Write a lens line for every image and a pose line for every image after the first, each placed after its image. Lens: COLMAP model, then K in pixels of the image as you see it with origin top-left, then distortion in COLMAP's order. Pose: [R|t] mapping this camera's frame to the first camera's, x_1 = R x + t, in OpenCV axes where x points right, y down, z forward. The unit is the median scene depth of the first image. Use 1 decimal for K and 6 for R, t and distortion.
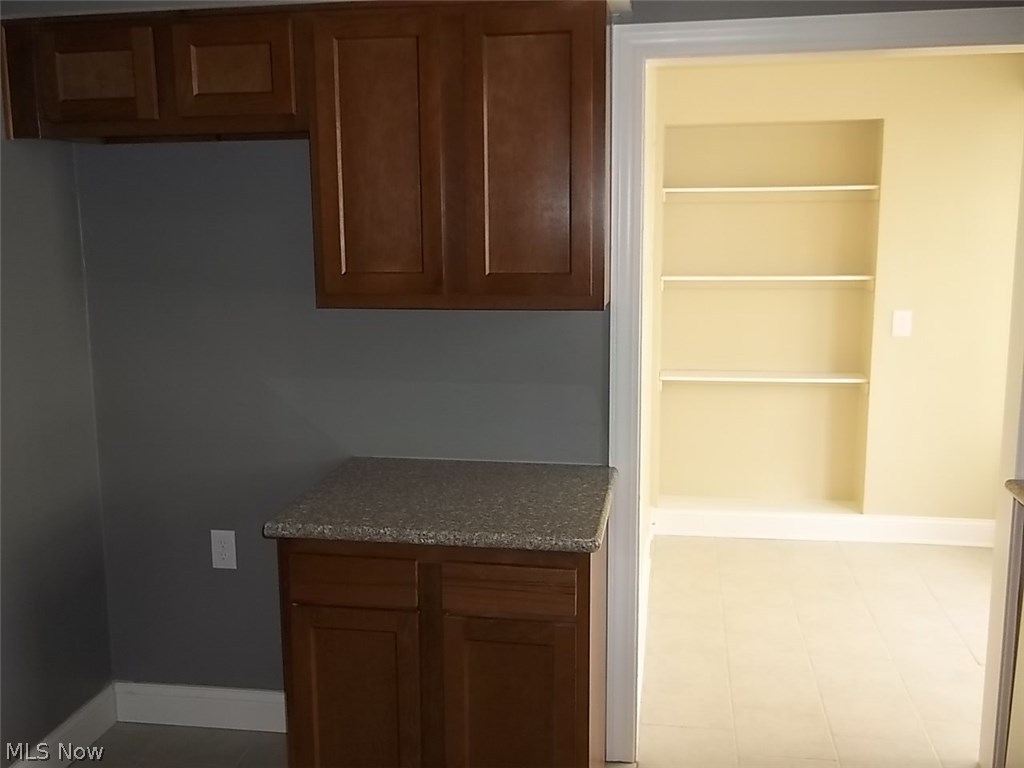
lens RADIAL K [[1013.0, 0, 509.0], [0, 1013.0, 385.9], [0, 0, 1]] dist [0.006293, 0.000000]
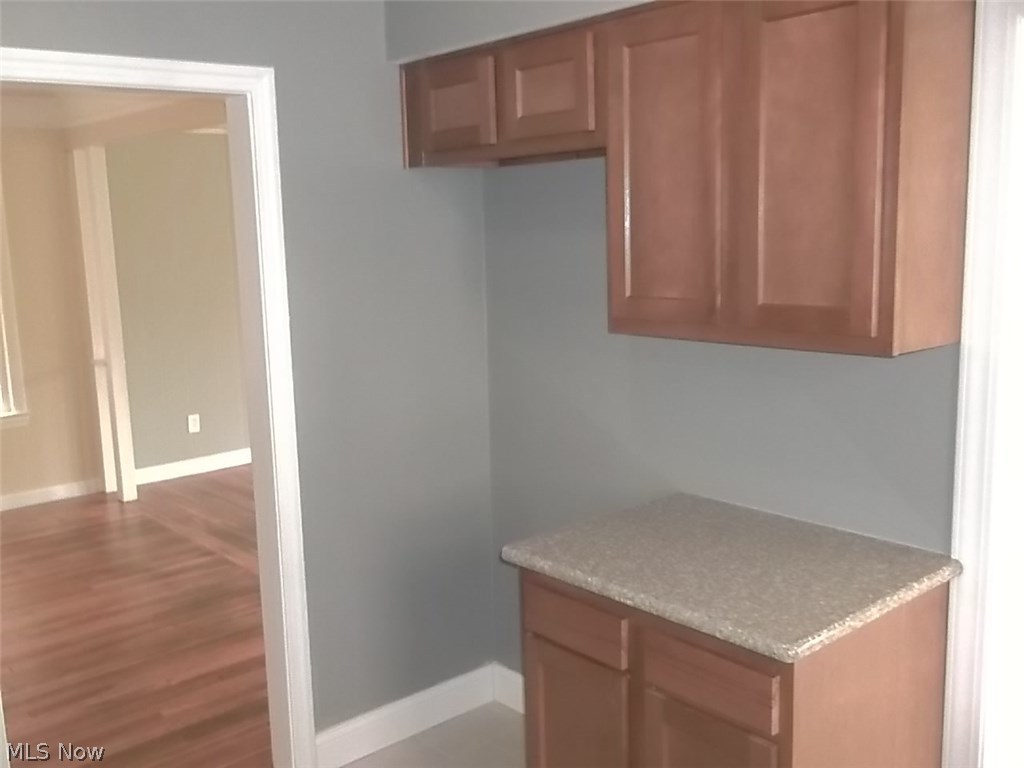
lens RADIAL K [[1013.0, 0, 511.1], [0, 1013.0, 385.0], [0, 0, 1]] dist [0.006293, 0.000000]
pose [[0.765157, 0.089733, -0.637560, 0.371404], [-0.084511, 0.995670, 0.038711, -0.059807], [0.638273, 0.024261, 0.769427, 0.222448]]
